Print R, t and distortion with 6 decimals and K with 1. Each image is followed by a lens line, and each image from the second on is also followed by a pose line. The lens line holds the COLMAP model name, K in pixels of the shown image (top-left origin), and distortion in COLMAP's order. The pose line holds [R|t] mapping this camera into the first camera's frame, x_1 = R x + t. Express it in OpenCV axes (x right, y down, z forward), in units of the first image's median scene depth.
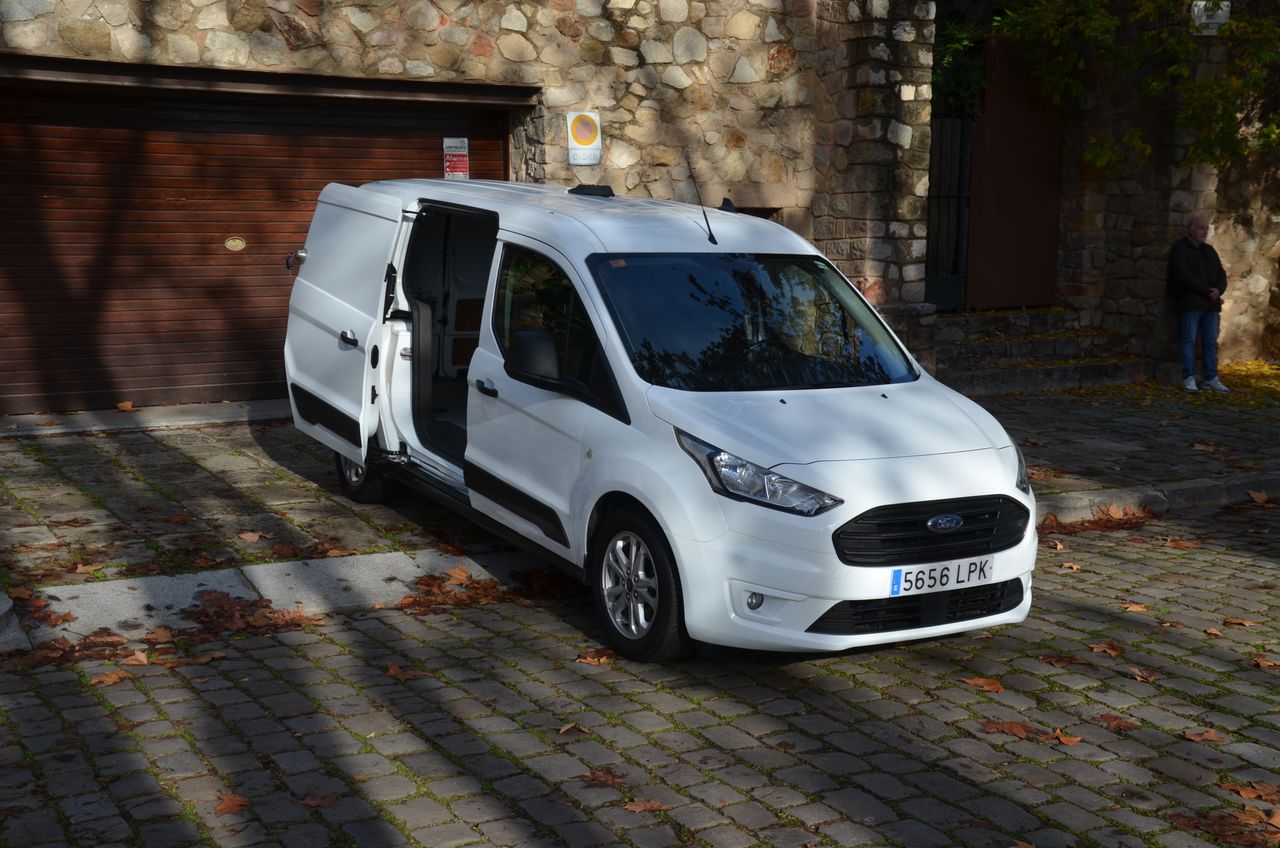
lens RADIAL K [[1548.0, 0, 646.5], [0, 1548.0, 426.1], [0, 0, 1]] dist [0.019878, 0.466527]
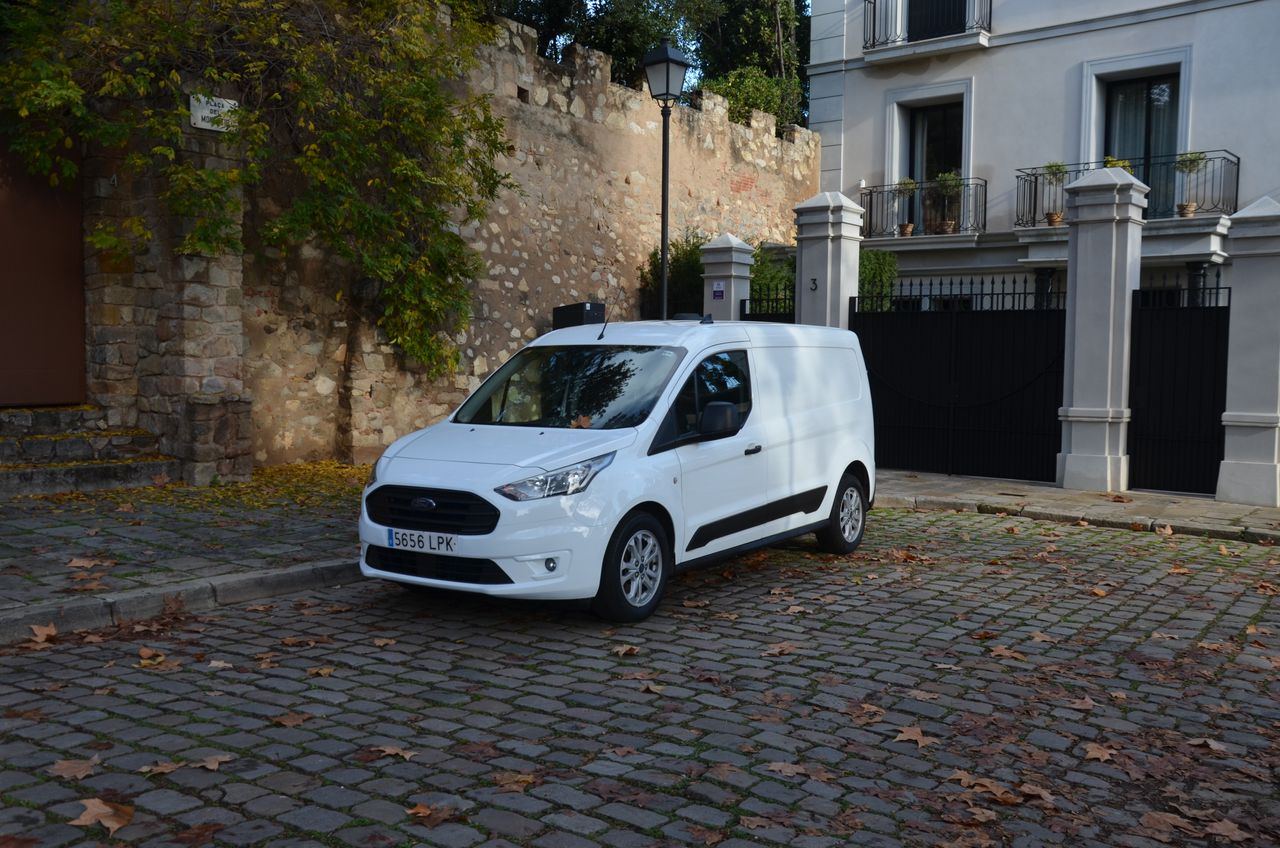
lens RADIAL K [[1180.1, 0, 640.0], [0, 1180.1, 424.0], [0, 0, 1]] dist [-0.084225, 0.210768]
pose [[0.914290, -0.010041, 0.404935, 0.404652], [0.041689, 0.996717, -0.069413, -0.004798], [-0.402909, 0.080345, 0.911707, 0.328524]]
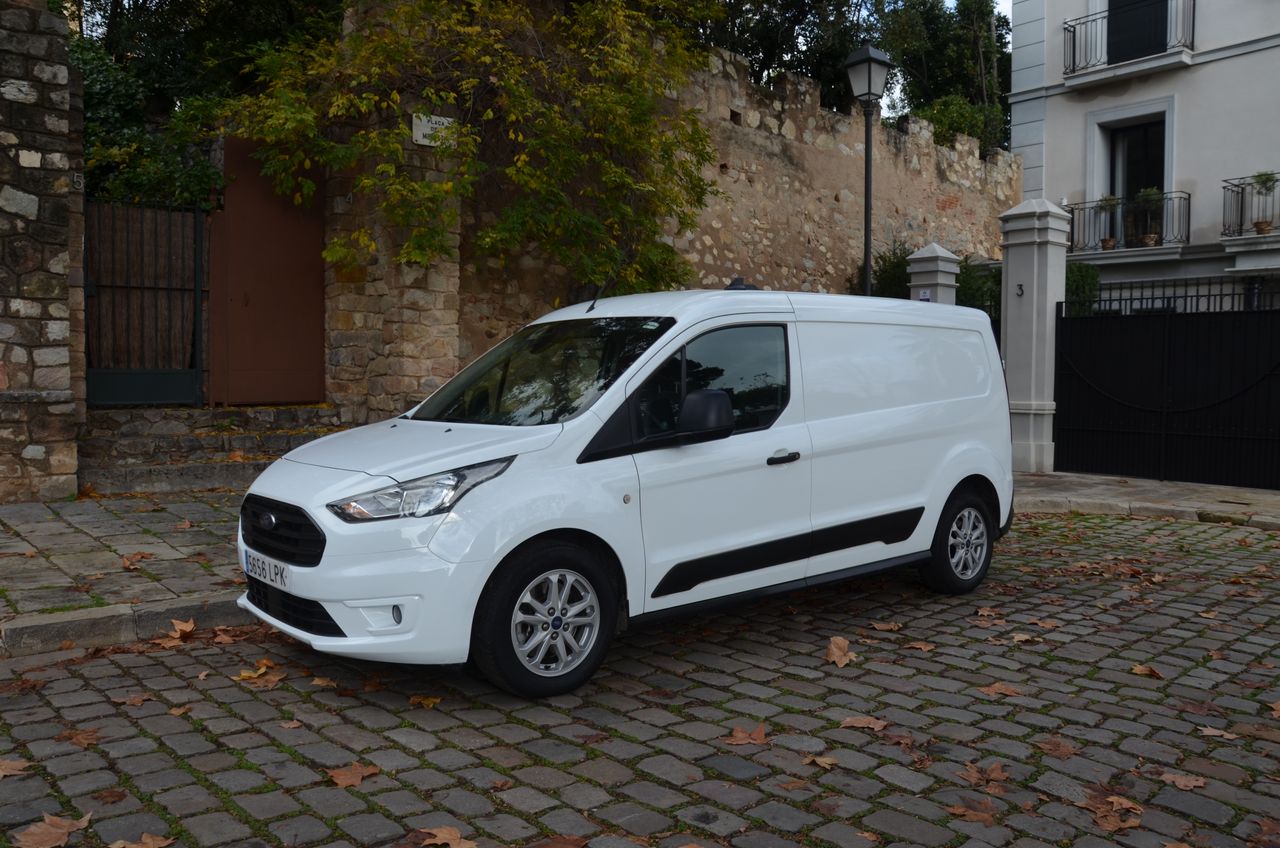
lens RADIAL K [[989.2, 0, 646.4], [0, 989.2, 428.7], [0, 0, 1]] dist [-0.159436, 0.131343]
pose [[0.979358, -0.001202, 0.202128, 0.488120], [0.017574, 0.996702, -0.079226, -0.008761], [-0.201366, 0.081143, 0.976149, 0.479792]]
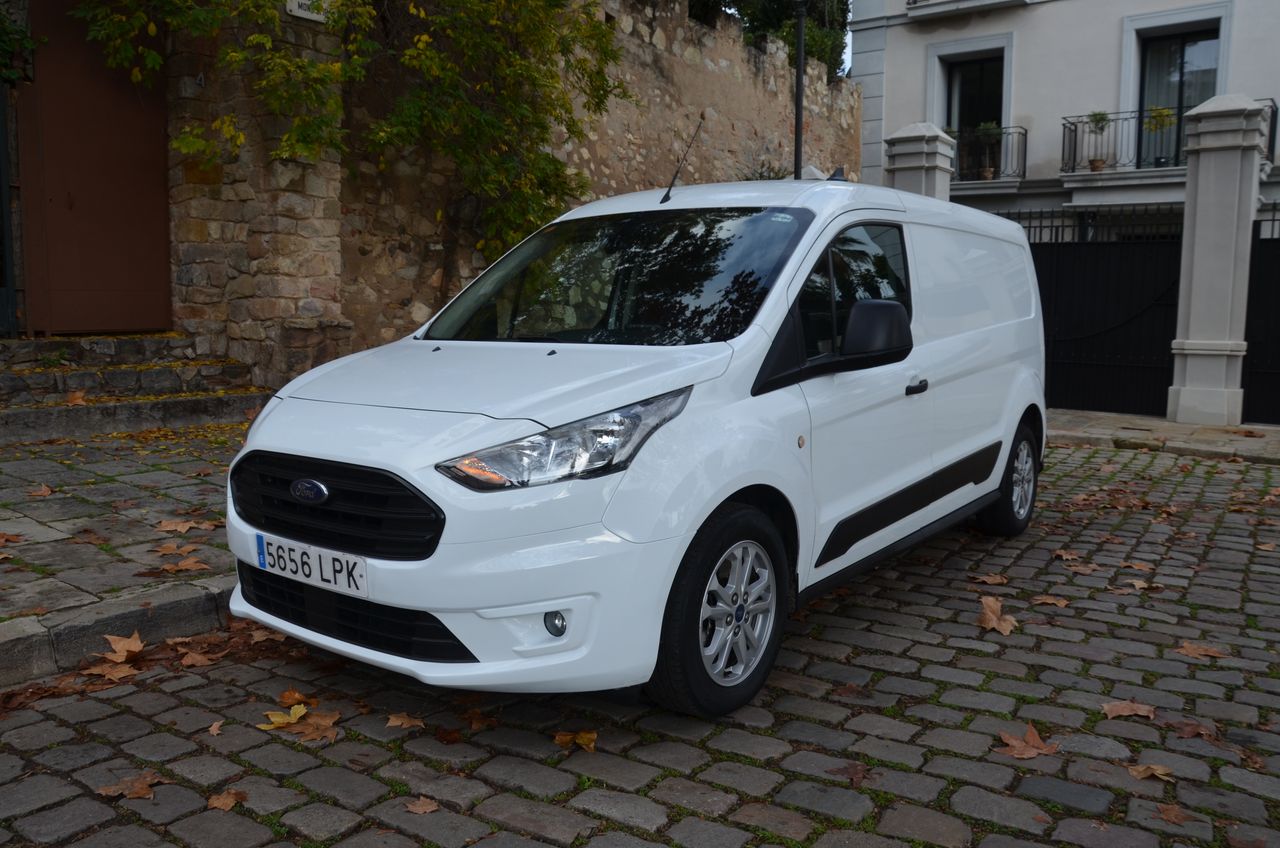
lens RADIAL K [[983.9, 0, 643.4], [0, 983.9, 427.2], [0, 0, 1]] dist [-0.161233, 0.125611]
pose [[0.907691, -0.036273, 0.418069, 0.397150], [0.042819, 0.999063, -0.006283, -0.016430], [-0.417449, 0.023604, 0.908394, 0.612960]]
